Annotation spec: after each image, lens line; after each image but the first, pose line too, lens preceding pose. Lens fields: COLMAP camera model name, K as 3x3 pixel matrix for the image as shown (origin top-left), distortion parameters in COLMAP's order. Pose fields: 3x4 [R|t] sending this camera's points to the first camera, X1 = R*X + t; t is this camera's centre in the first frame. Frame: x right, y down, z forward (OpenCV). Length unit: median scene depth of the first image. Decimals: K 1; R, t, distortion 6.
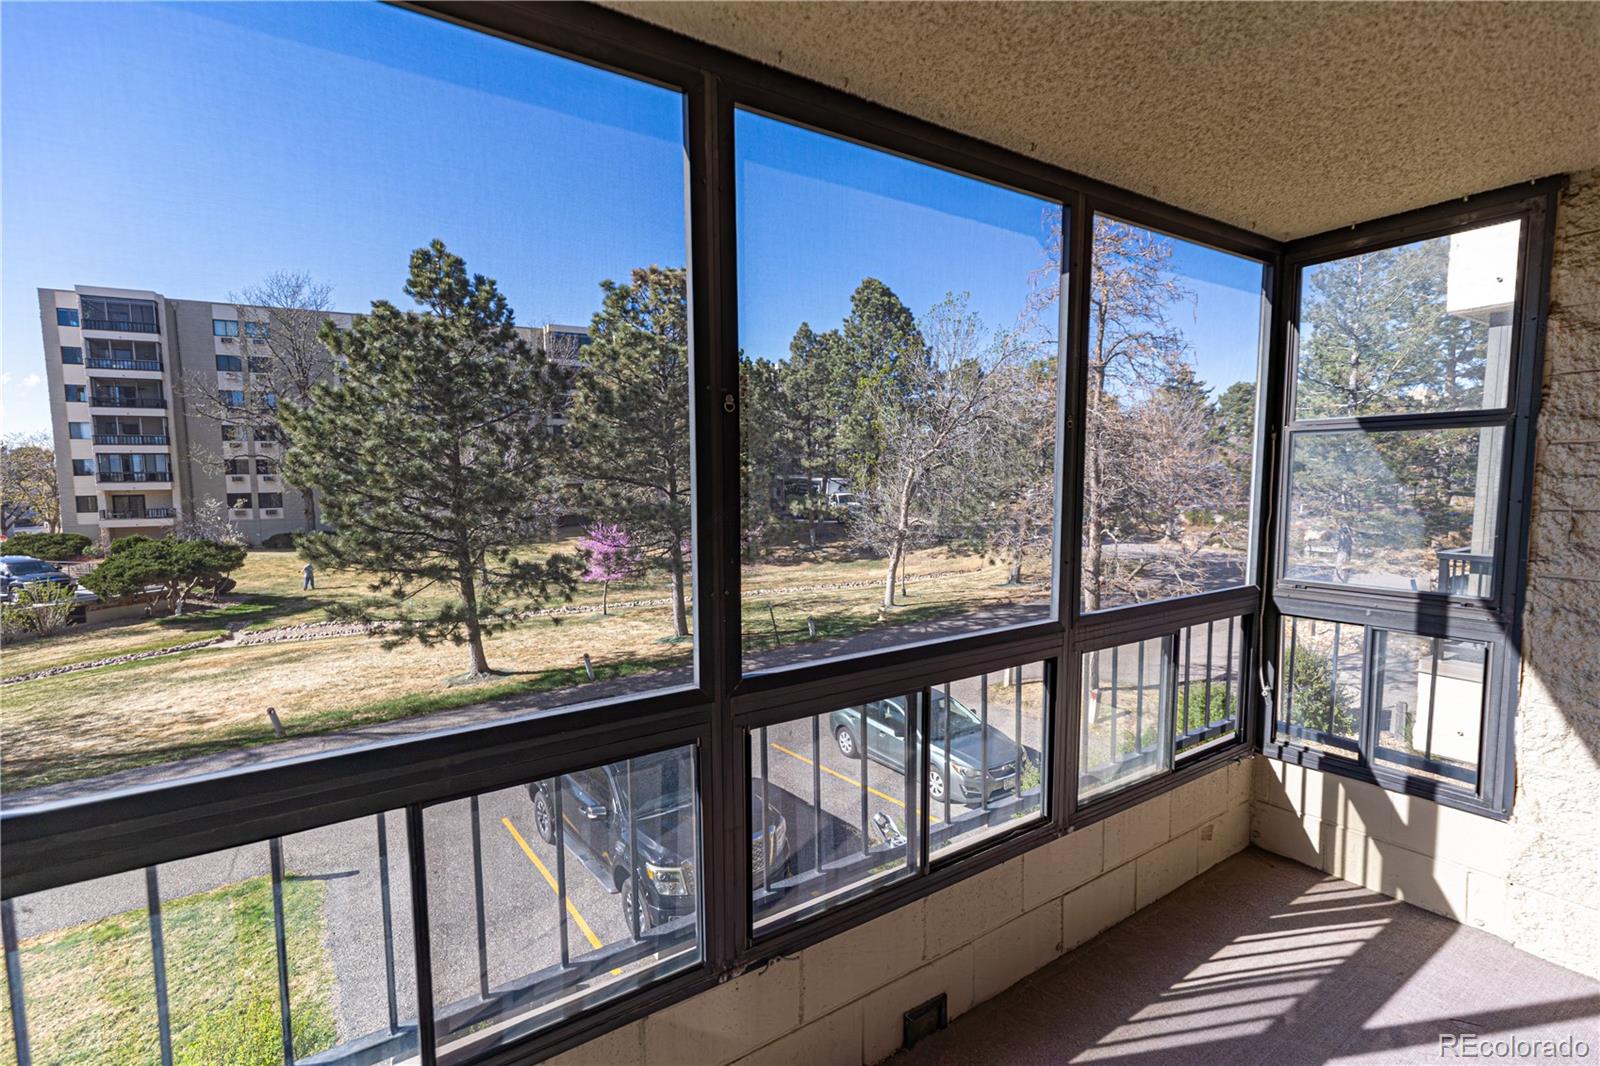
lens RADIAL K [[735.9, 0, 801.5], [0, 735.9, 534.1], [0, 0, 1]] dist [0.015263, -0.001630]
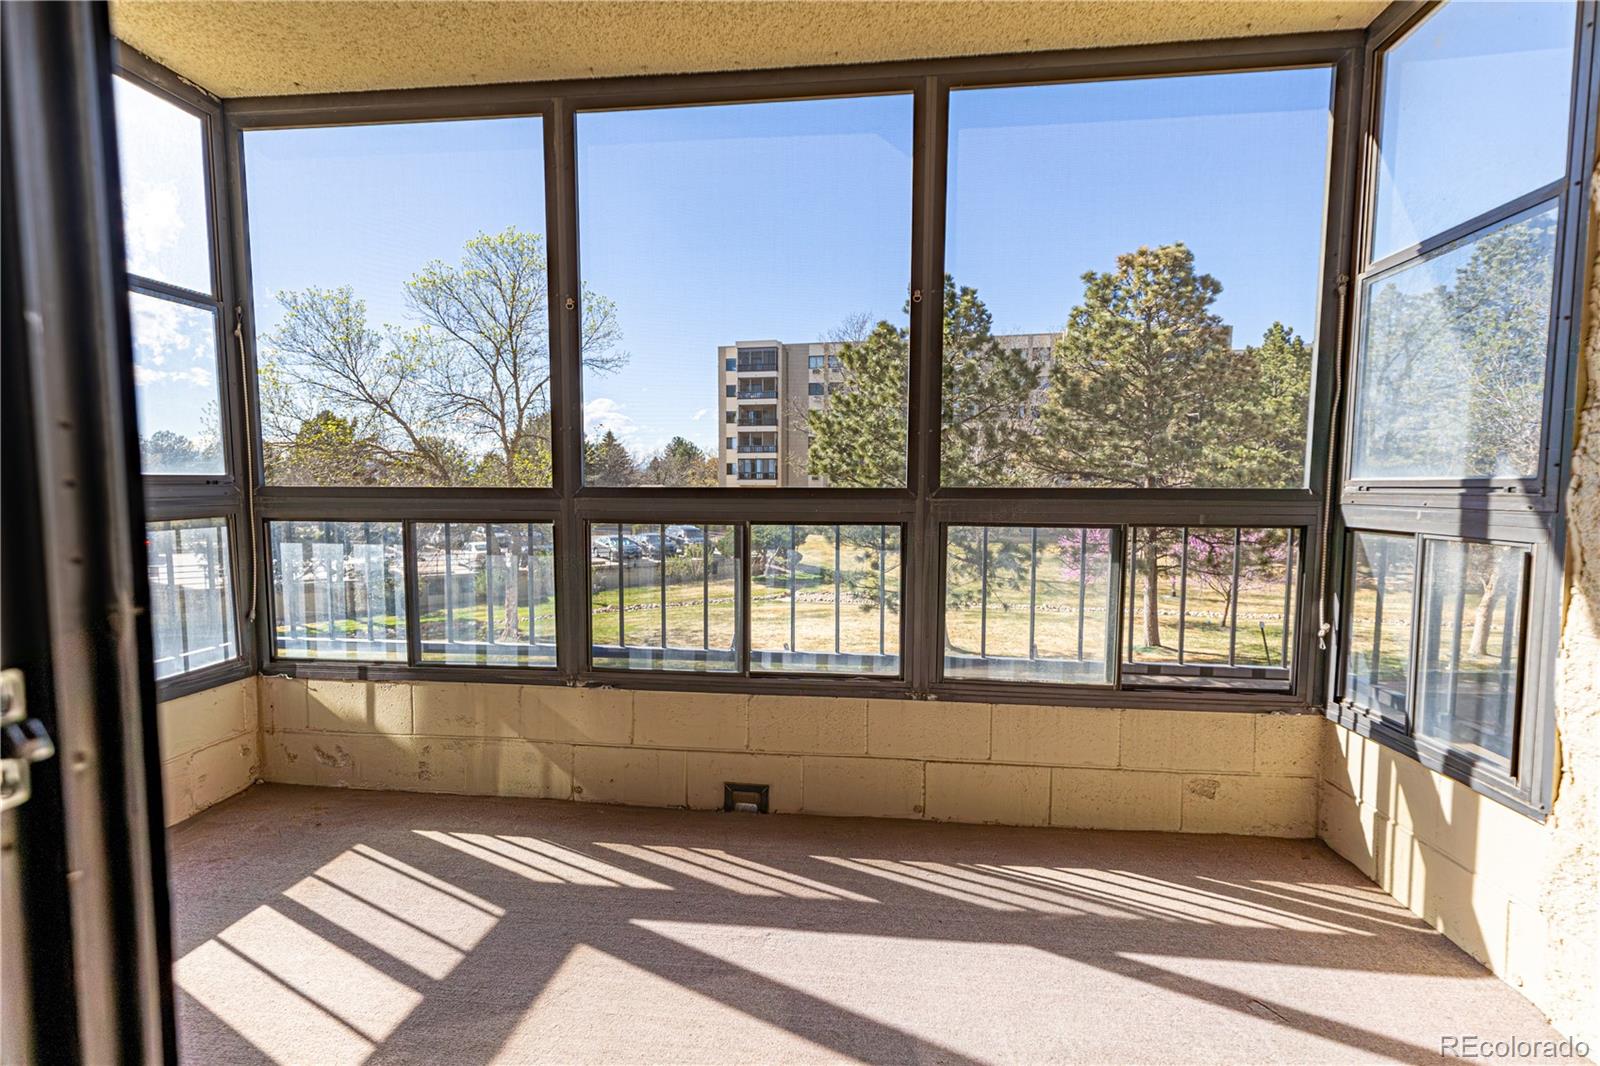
lens RADIAL K [[735.9, 0, 801.5], [0, 735.9, 534.1], [0, 0, 1]] dist [0.015263, -0.001630]
pose [[0.765675, 0.058146, -0.640594, 0.119544], [-0.066228, 0.997739, 0.011404, 0.024108], [0.639809, 0.033693, 0.767795, 0.012764]]
